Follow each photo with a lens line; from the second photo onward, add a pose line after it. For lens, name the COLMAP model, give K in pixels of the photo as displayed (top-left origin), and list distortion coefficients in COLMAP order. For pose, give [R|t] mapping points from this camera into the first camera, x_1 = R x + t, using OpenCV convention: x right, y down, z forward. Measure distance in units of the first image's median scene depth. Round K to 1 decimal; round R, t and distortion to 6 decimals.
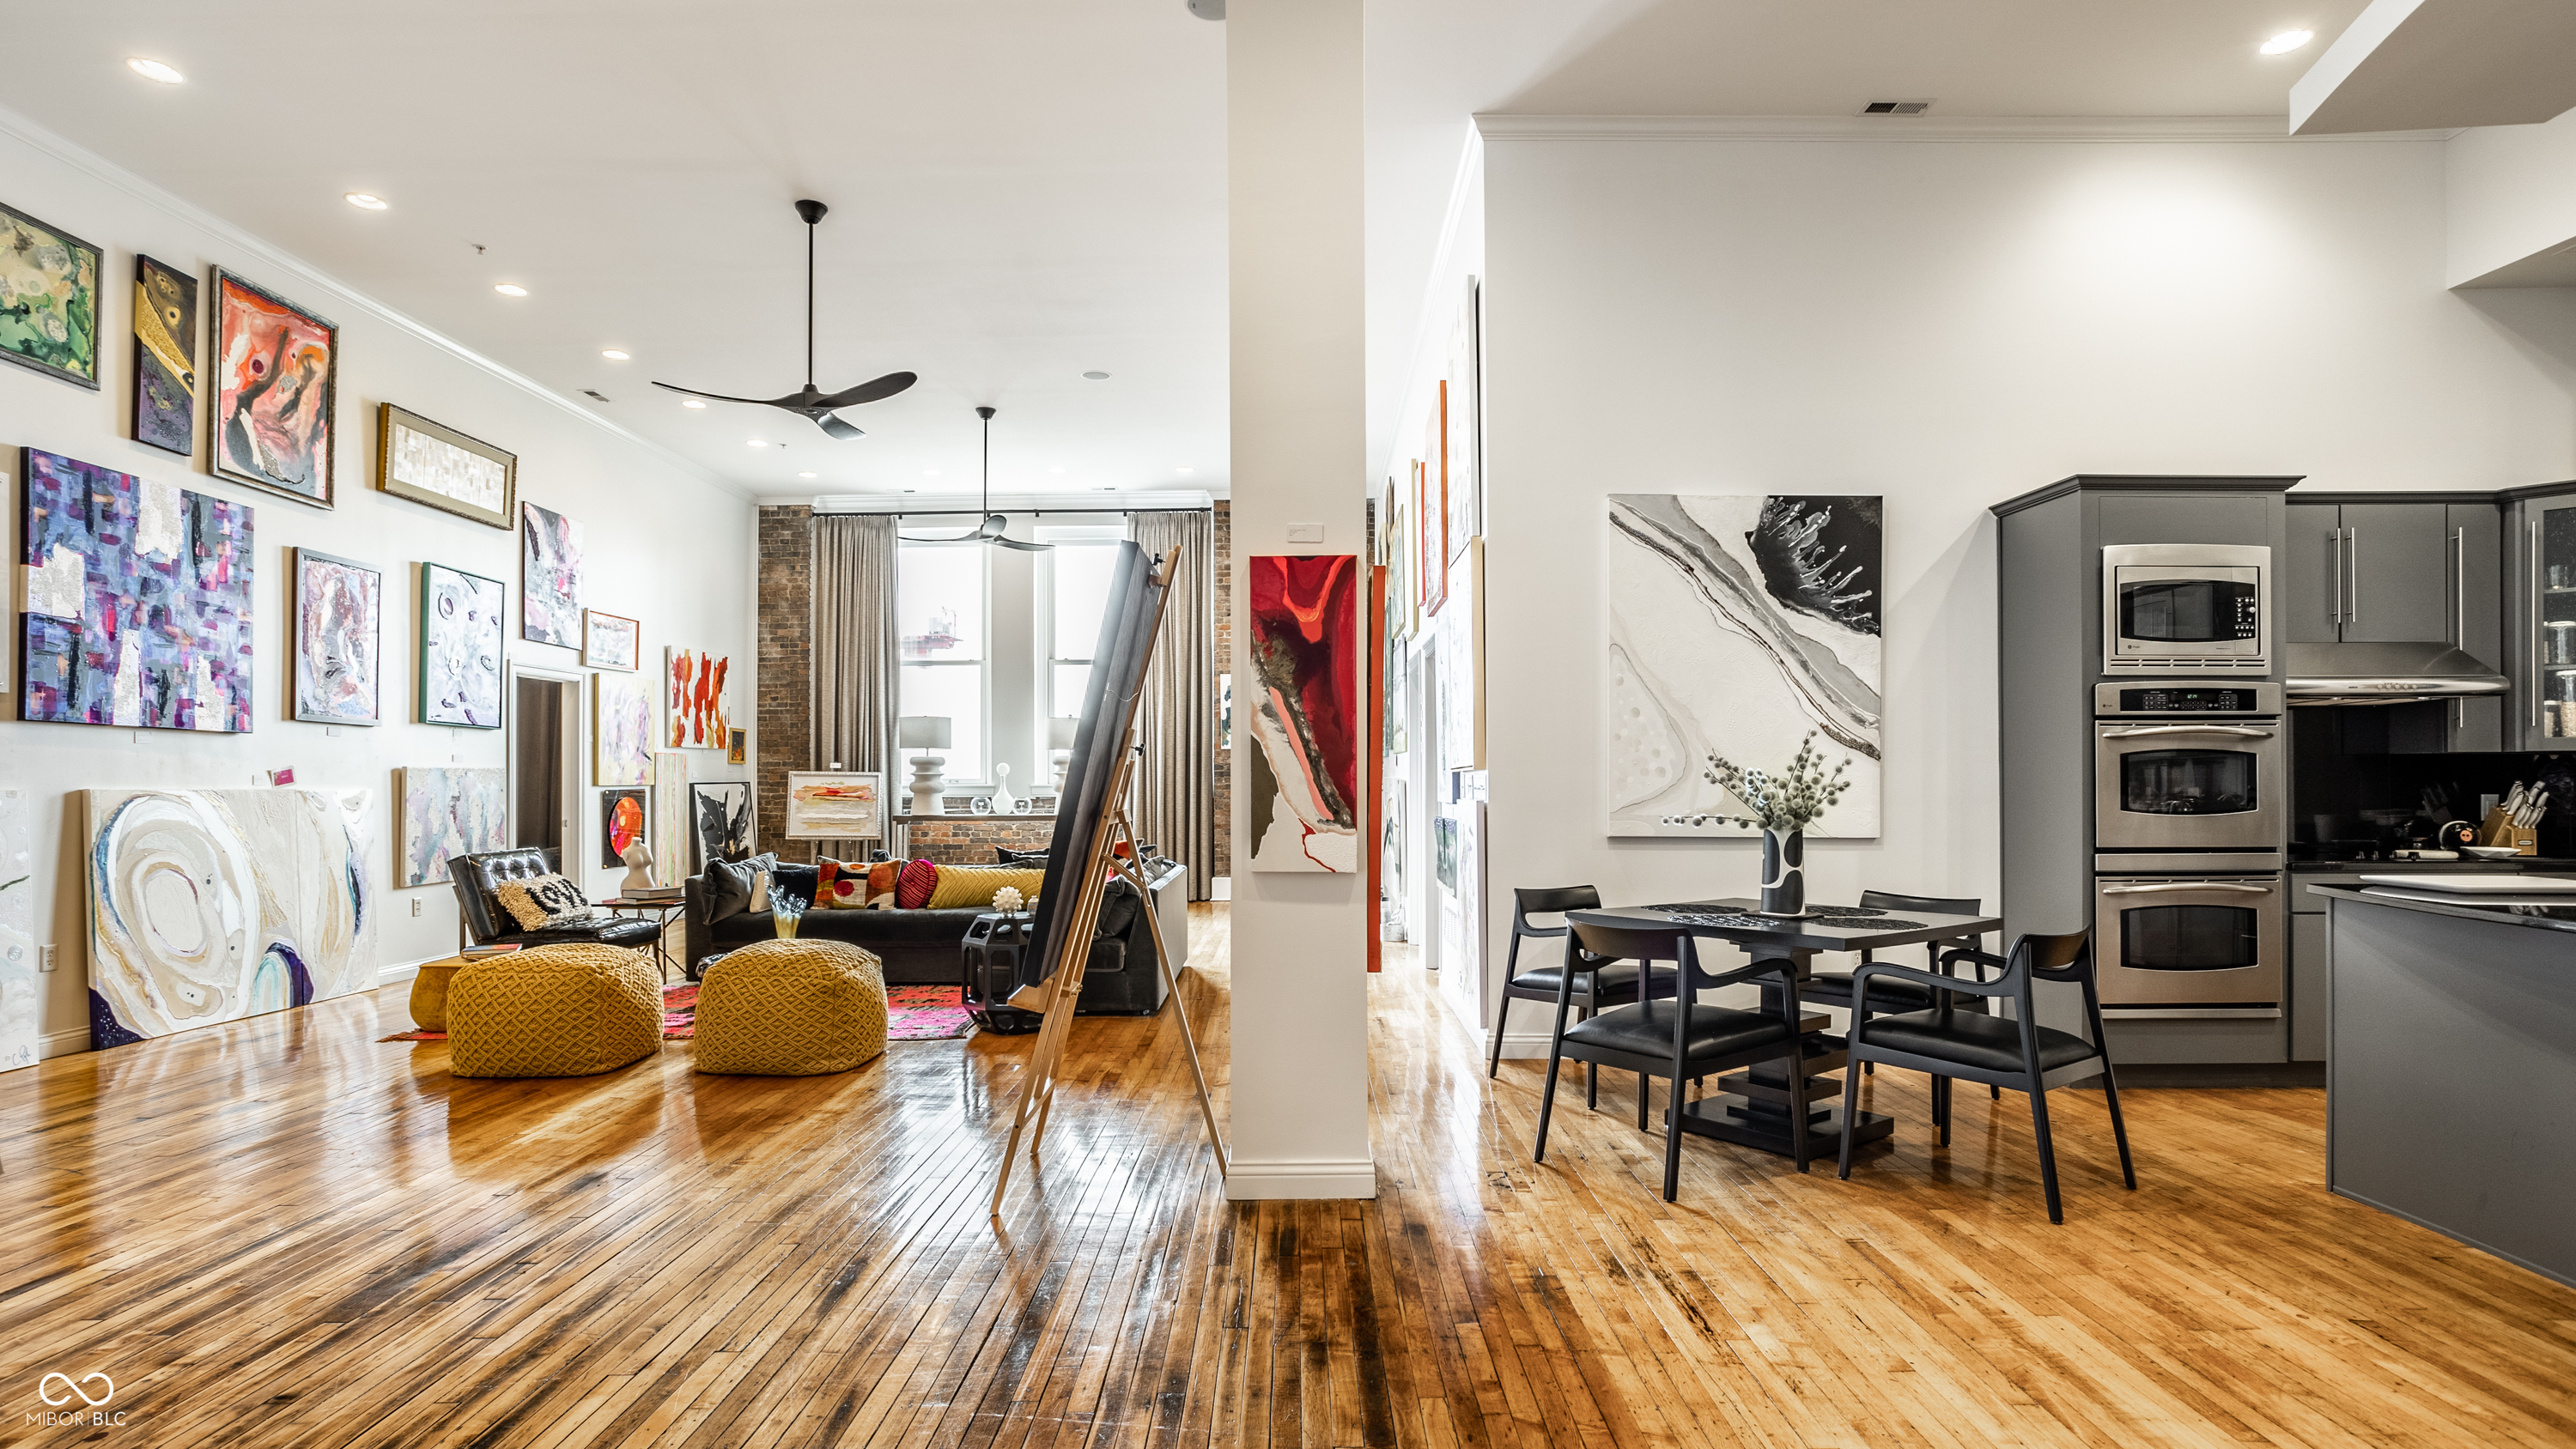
lens RADIAL K [[1295.7, 0, 1281.6], [0, 1295.7, 773.0], [0, 0, 1]] dist [-0.052699, 0.030876]
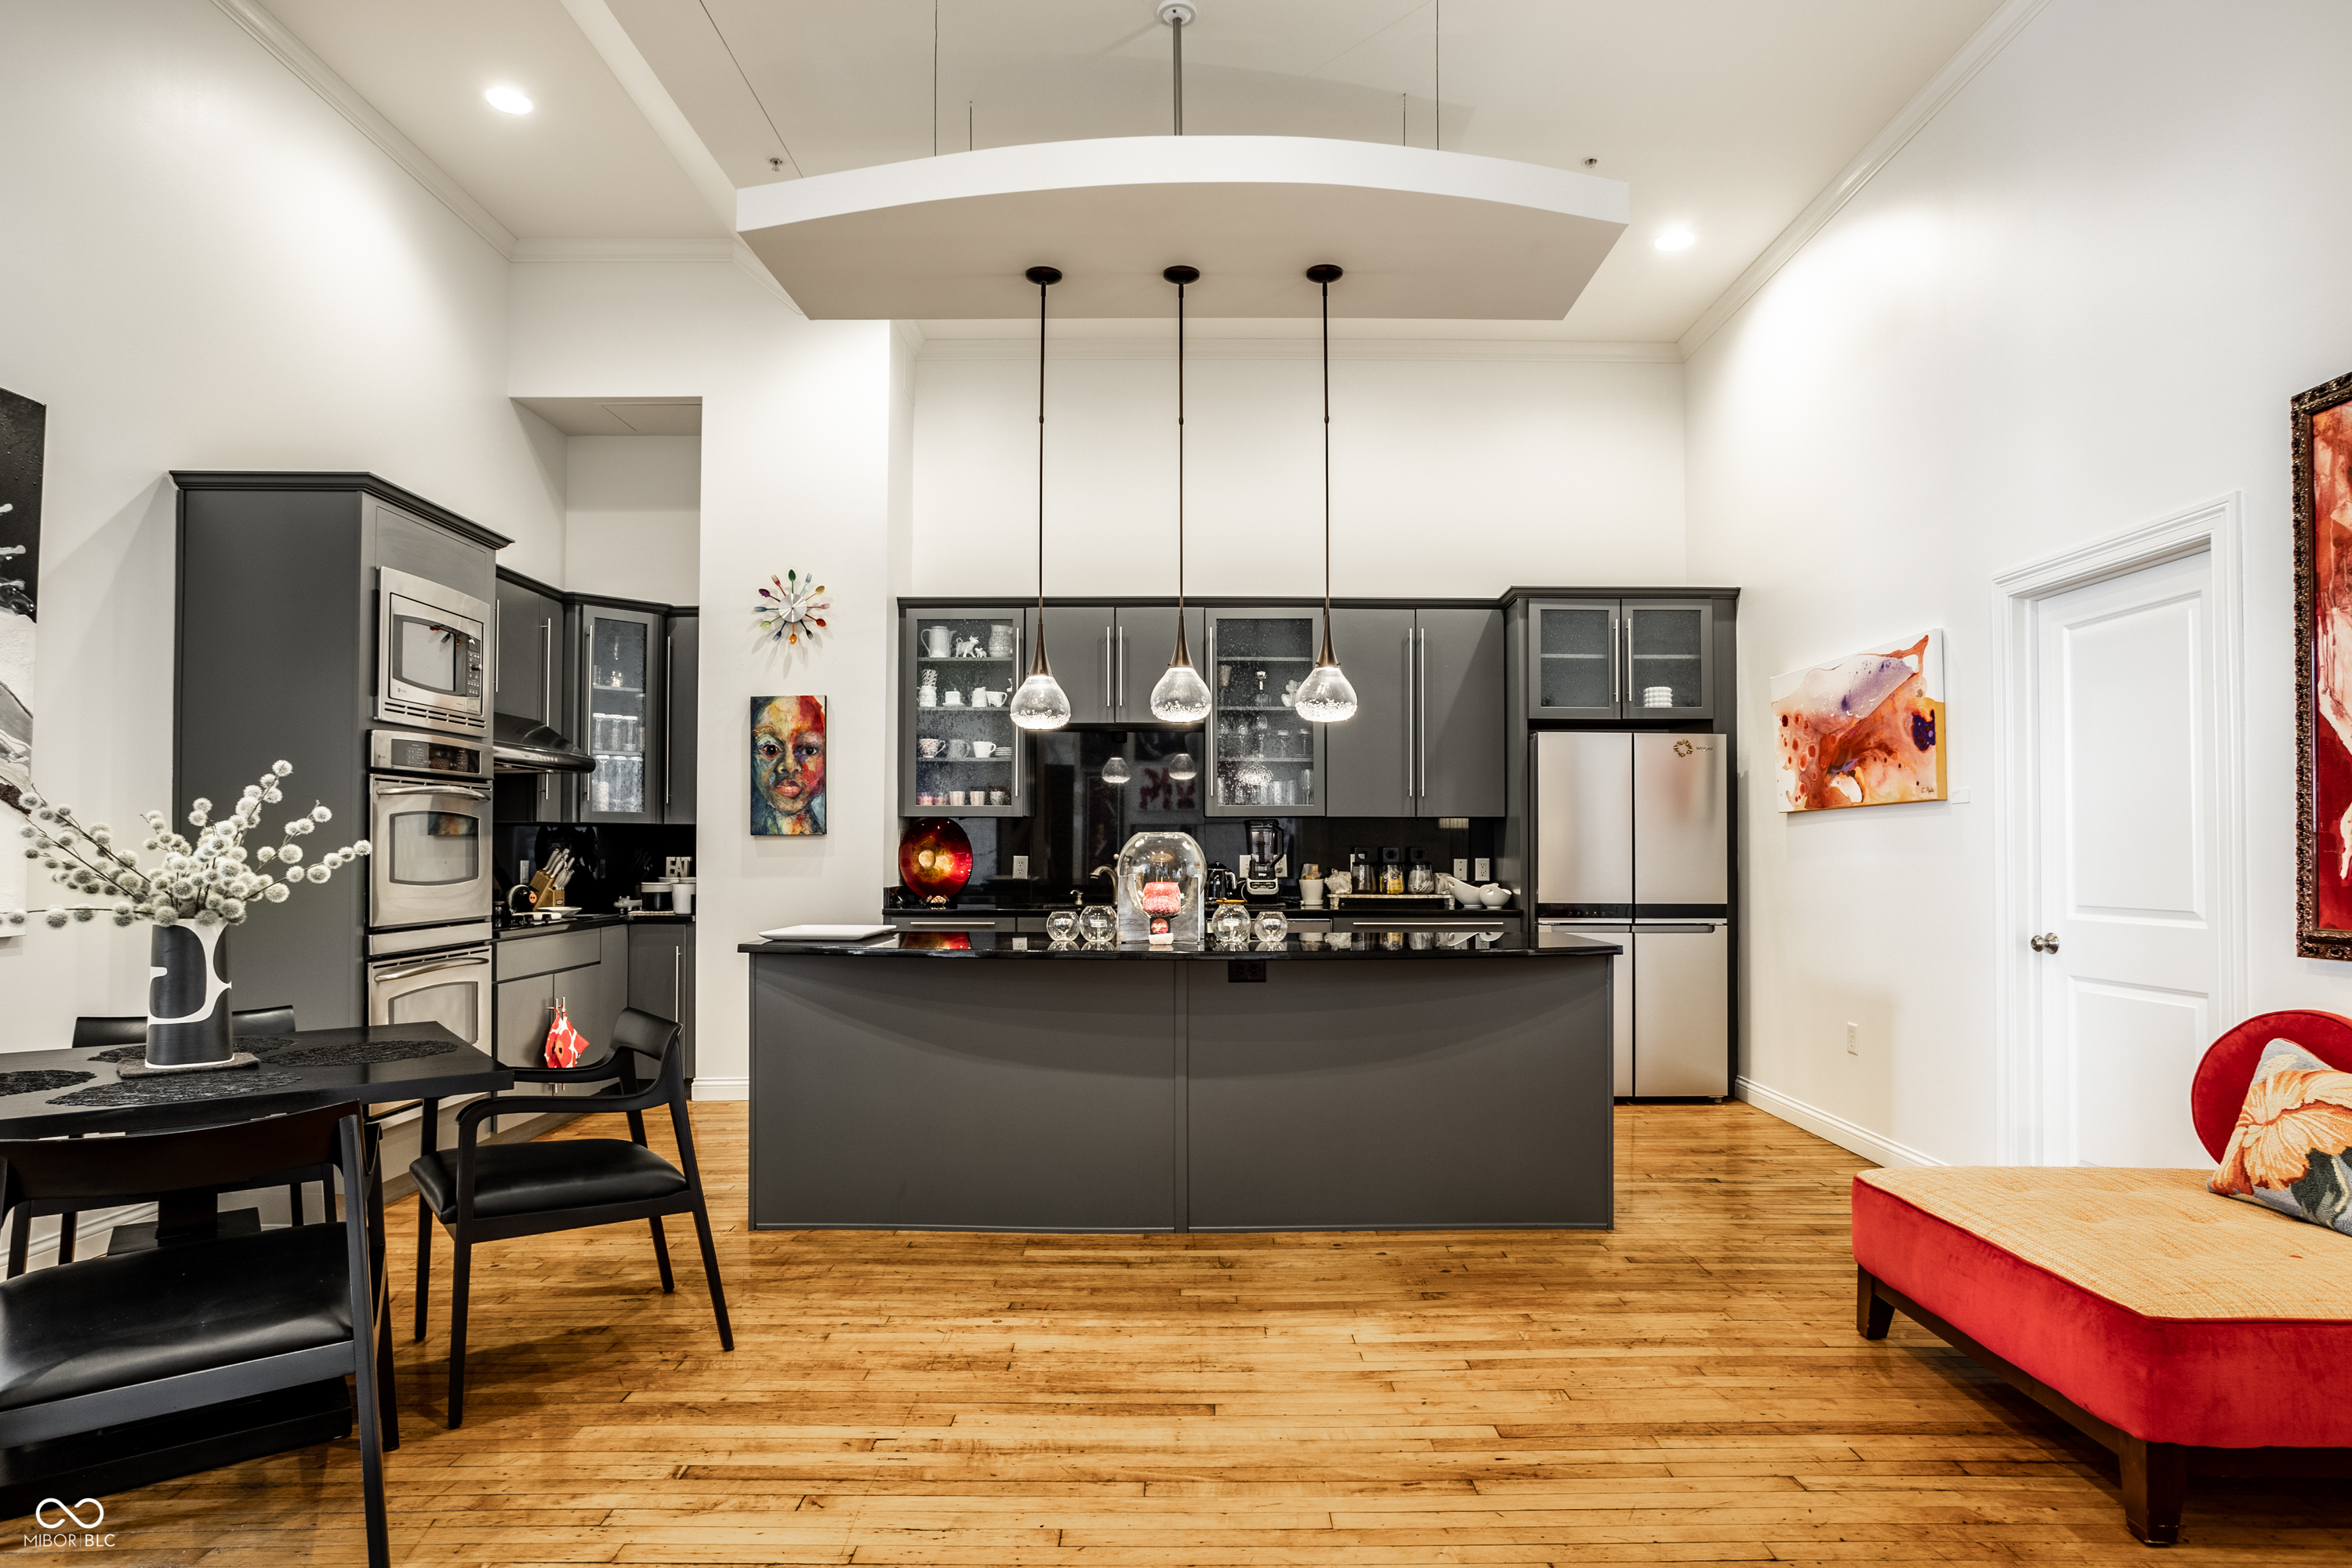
lens RADIAL K [[1284.3, 0, 1185.8], [0, 1284.3, 830.3], [0, 0, 1]] dist [-0.060942, 0.040701]
pose [[-0.011880, 0.015691, 0.999806, -0.159671], [-0.004423, 0.999866, -0.015744, 0.005374], [-0.999920, -0.004609, -0.011809, 0.409753]]
